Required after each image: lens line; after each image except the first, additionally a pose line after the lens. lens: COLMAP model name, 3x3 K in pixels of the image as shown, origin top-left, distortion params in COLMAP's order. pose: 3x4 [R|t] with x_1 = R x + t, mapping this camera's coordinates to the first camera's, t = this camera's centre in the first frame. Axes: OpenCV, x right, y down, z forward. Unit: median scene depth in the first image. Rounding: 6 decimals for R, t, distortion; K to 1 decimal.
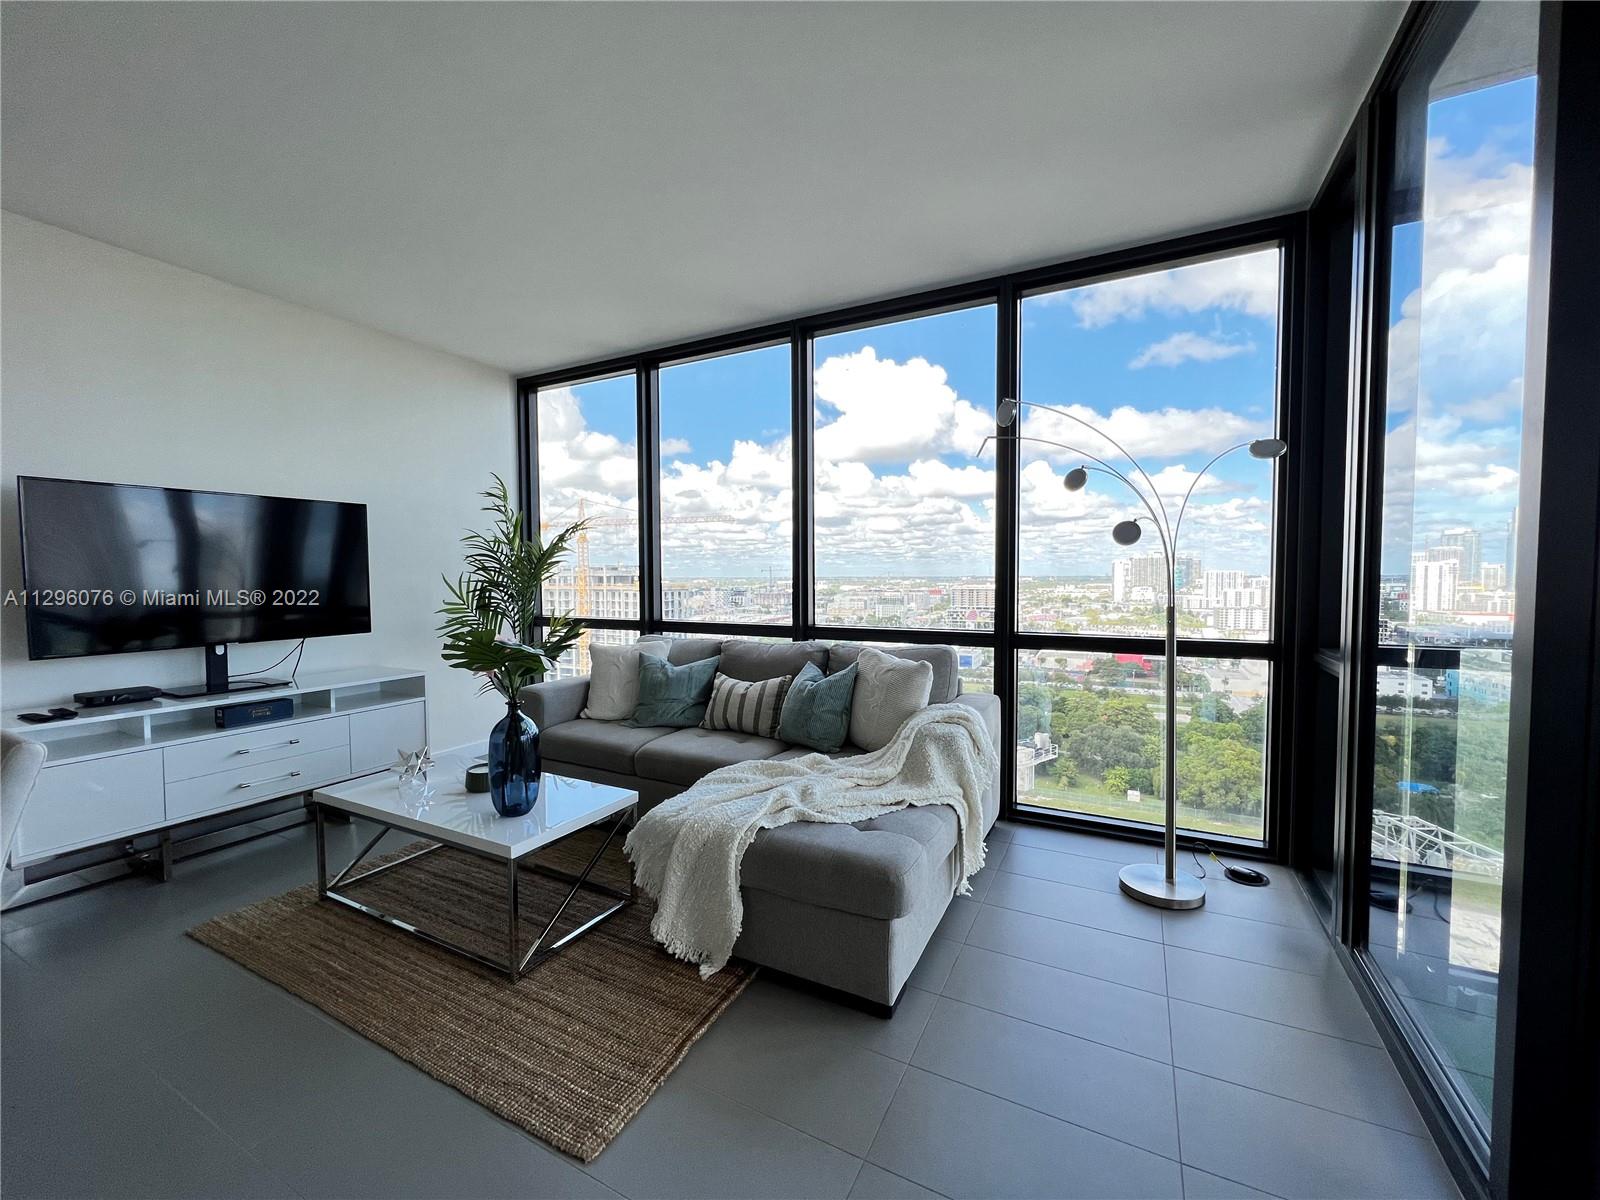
lens RADIAL K [[639.1, 0, 802.9], [0, 639.1, 602.0], [0, 0, 1]] dist [-0.001204, 0.000643]
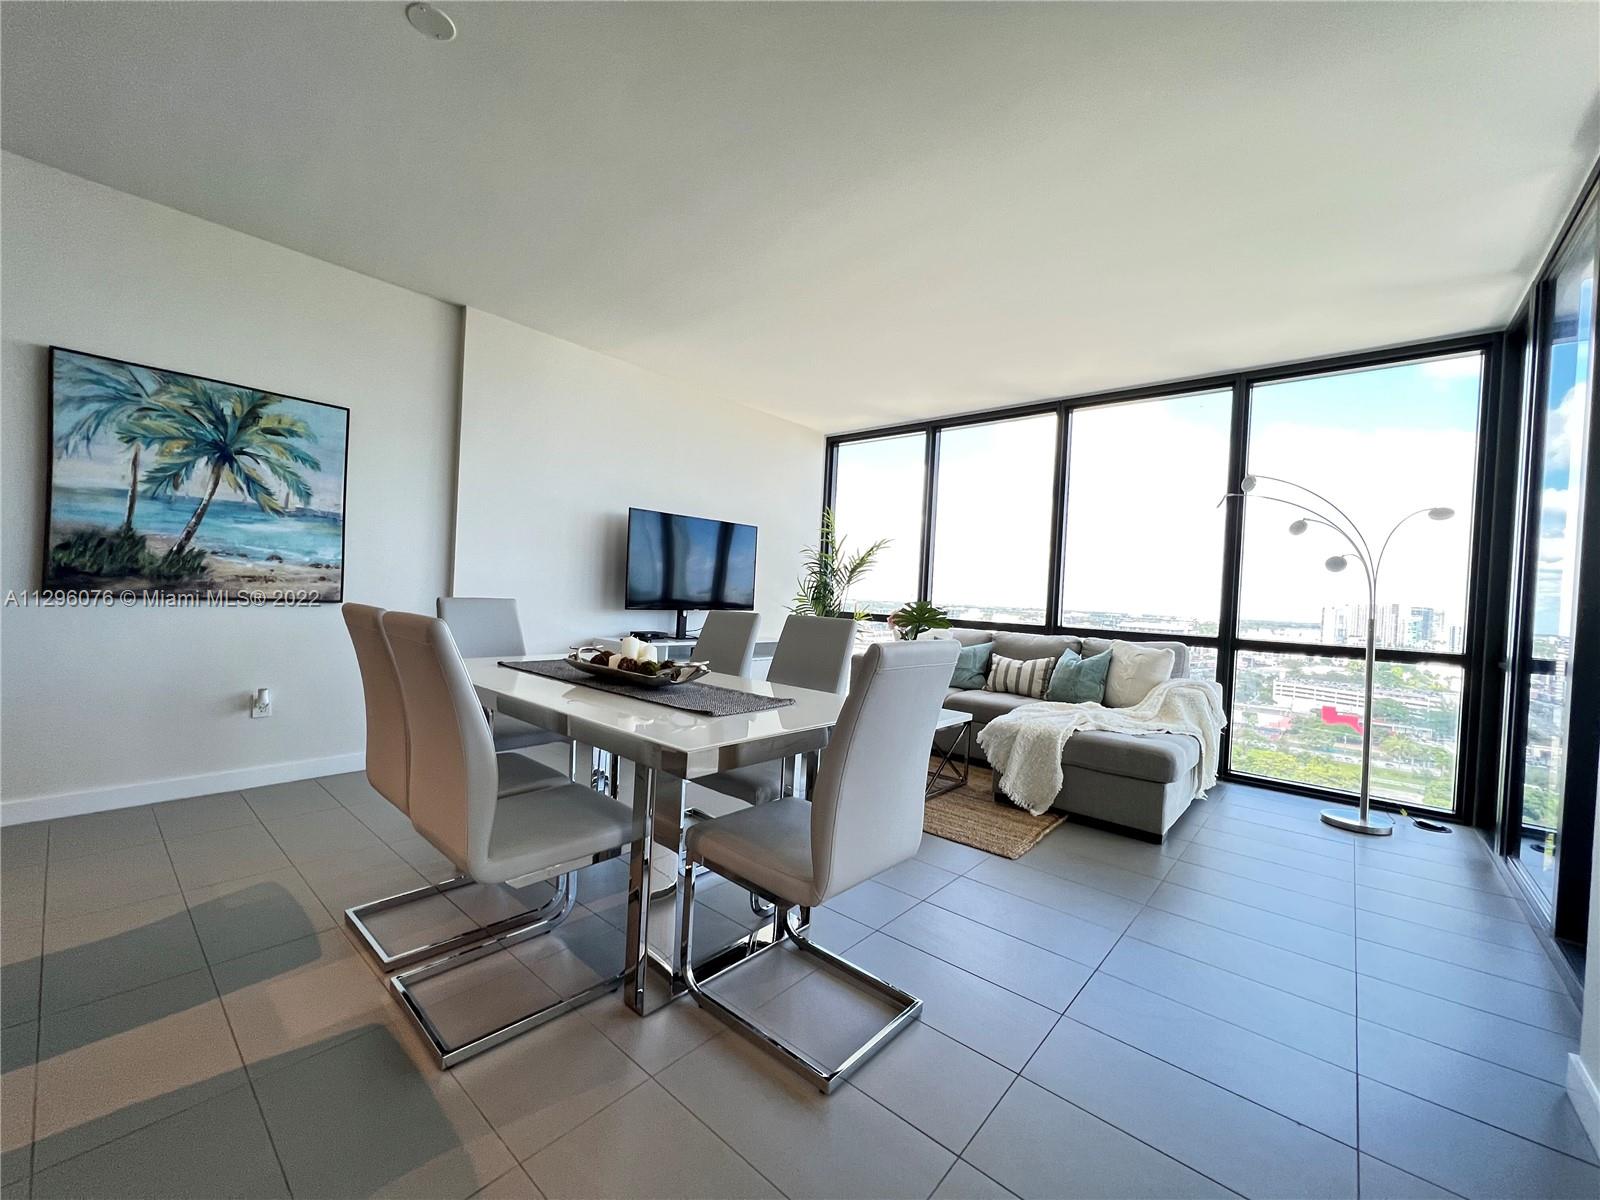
lens RADIAL K [[639.1, 0, 802.9], [0, 639.1, 602.0], [0, 0, 1]] dist [-0.001204, 0.000643]
pose [[0.971779, 0.056398, -0.229054, -0.273939], [-0.064386, 0.997545, -0.027546, 0.077397], [0.226938, 0.041517, 0.973024, -0.559566]]
